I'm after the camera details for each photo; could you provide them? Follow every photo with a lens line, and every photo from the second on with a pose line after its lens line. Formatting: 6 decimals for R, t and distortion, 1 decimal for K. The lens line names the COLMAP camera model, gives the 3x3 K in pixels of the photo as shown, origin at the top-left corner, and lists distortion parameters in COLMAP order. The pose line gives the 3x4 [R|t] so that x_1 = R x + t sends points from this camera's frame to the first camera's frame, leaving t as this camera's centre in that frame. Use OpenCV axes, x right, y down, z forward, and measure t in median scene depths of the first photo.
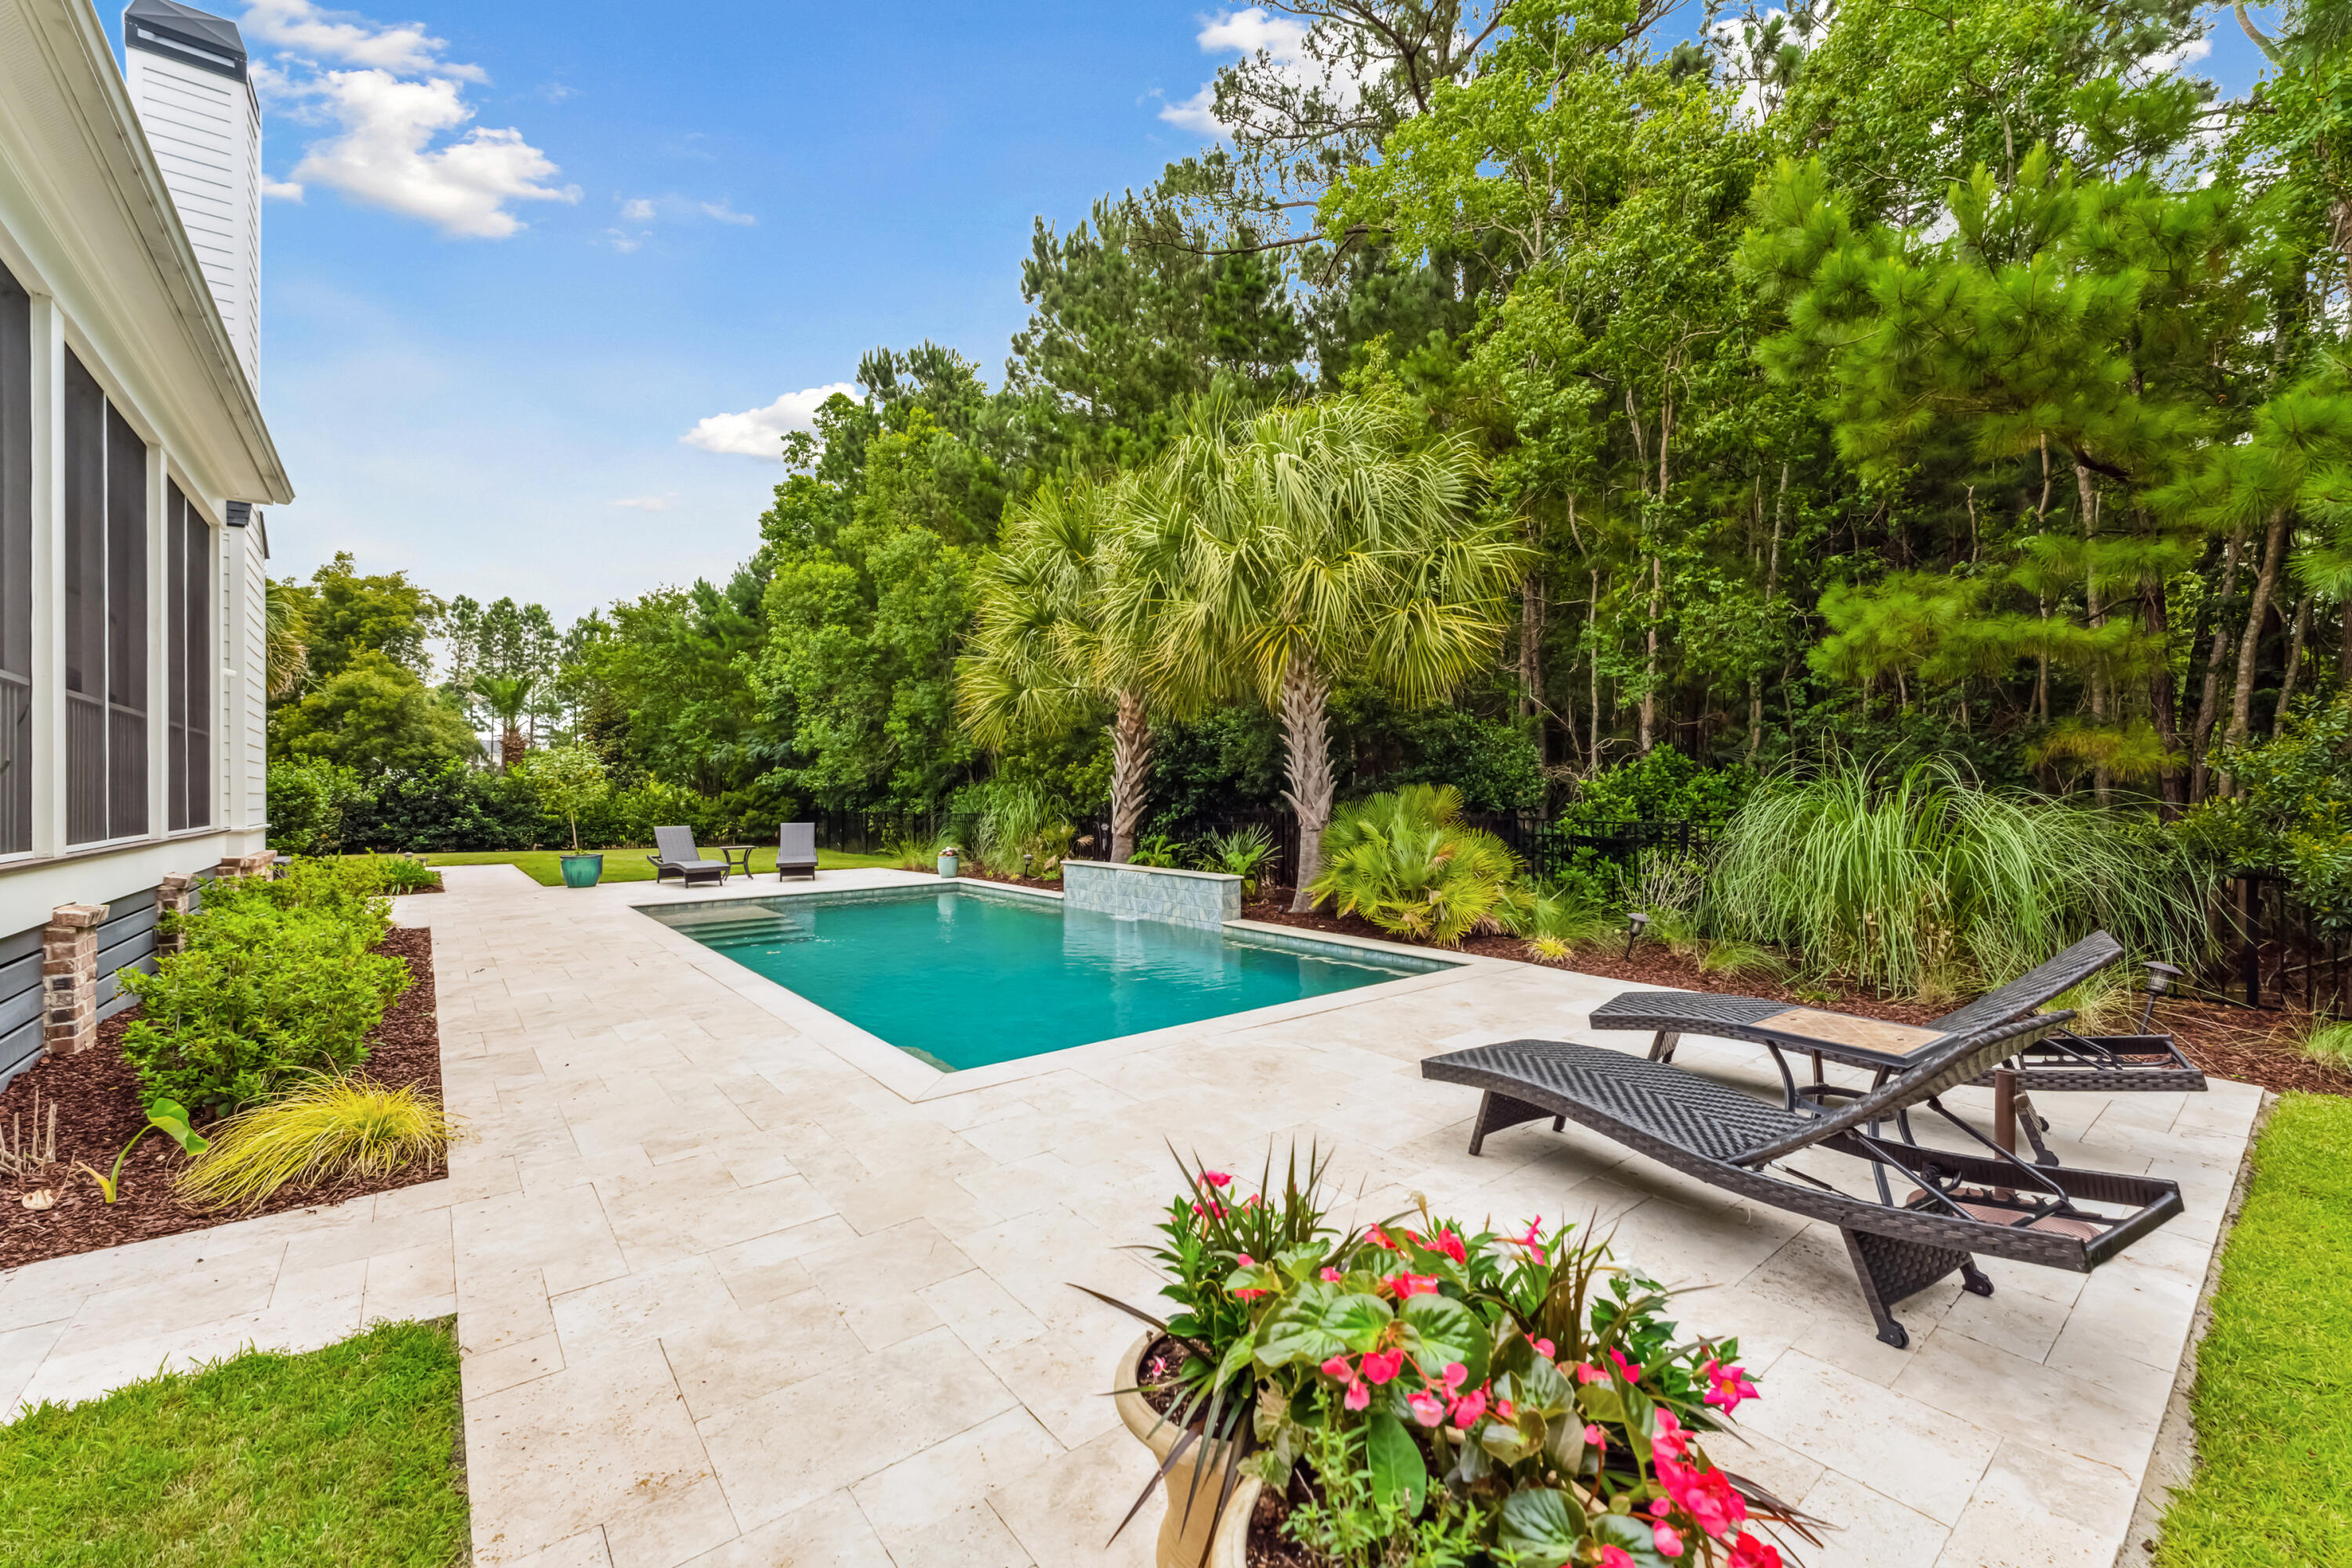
lens RADIAL K [[932.9, 0, 1163.2], [0, 932.9, 788.4], [0, 0, 1]] dist [0.001040, 0.000388]
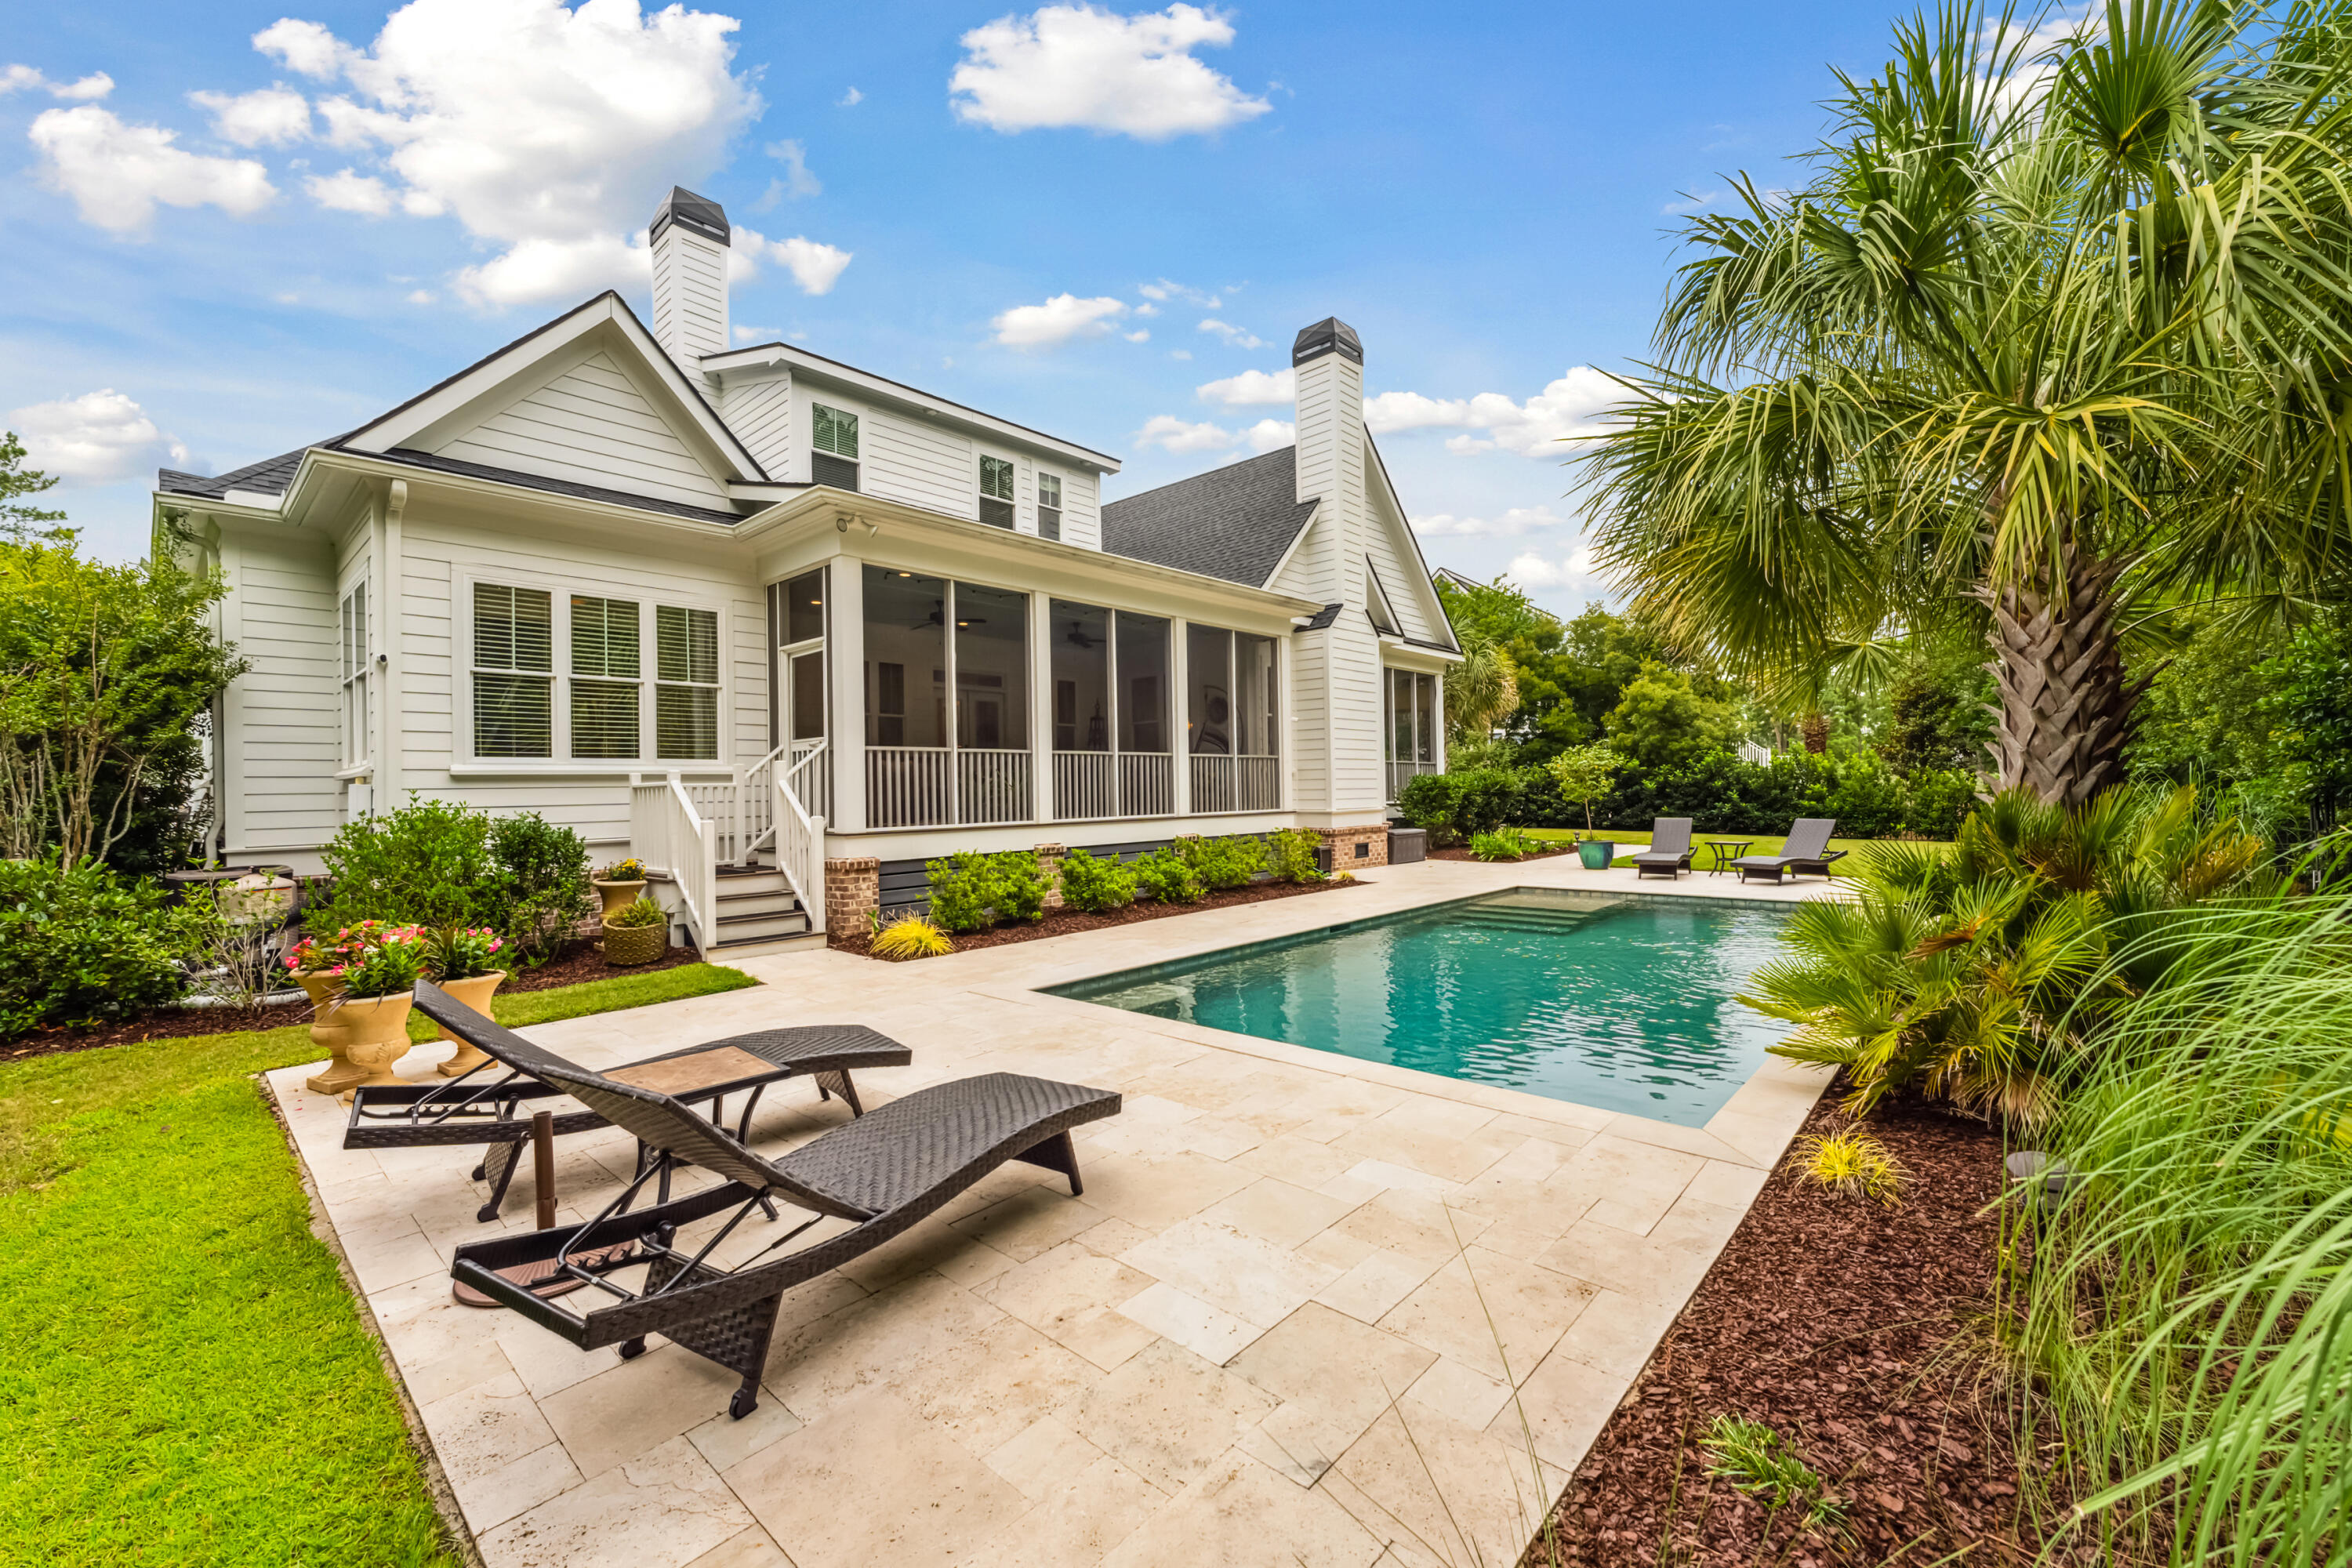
lens RADIAL K [[941.2, 0, 1163.4], [0, 941.2, 802.7], [0, 0, 1]] dist [-0.001108, -0.000047]
pose [[0.146117, 0.018298, -0.989098, 0.261551], [0.018945, 0.999594, 0.021291, -0.004925], [0.989086, -0.021850, 0.145711, 0.200457]]
